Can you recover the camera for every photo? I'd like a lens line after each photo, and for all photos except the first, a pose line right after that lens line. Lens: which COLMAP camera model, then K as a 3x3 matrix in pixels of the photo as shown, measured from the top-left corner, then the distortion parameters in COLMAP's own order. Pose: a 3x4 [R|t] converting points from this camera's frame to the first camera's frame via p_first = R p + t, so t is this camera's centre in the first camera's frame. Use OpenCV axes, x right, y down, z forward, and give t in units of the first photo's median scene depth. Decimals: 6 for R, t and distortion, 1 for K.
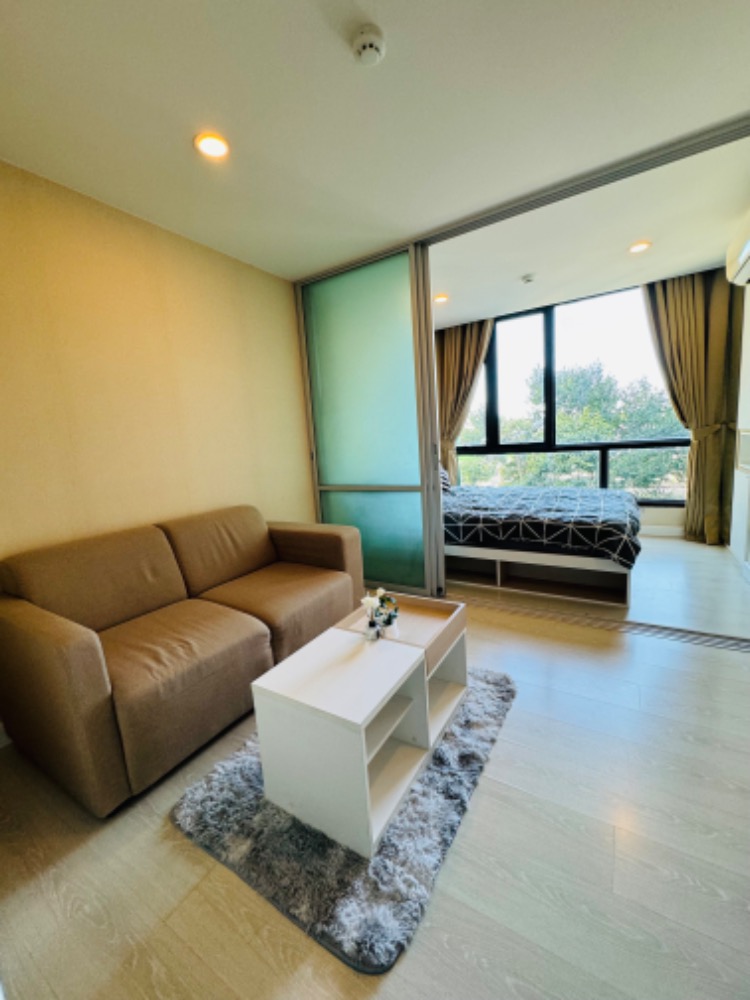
lens RADIAL K [[399.0, 0, 376.8], [0, 399.0, 500.5], [0, 0, 1]] dist [-0.001888, 0.000390]
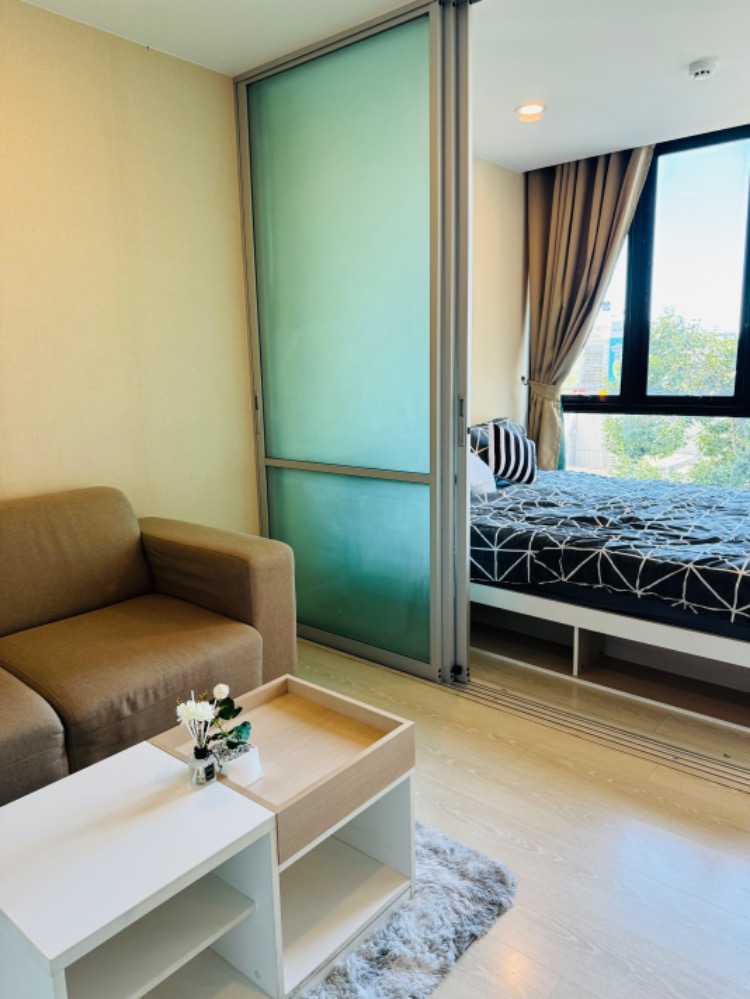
lens RADIAL K [[703.6, 0, 375.0], [0, 703.6, 499.5], [0, 0, 1]] dist [0.061291, -0.080894]
pose [[0.987429, 0.076386, -0.138379, 0.163107], [-0.070926, 0.996512, 0.043975, -0.036703], [0.141255, -0.033608, 0.989403, 0.060116]]
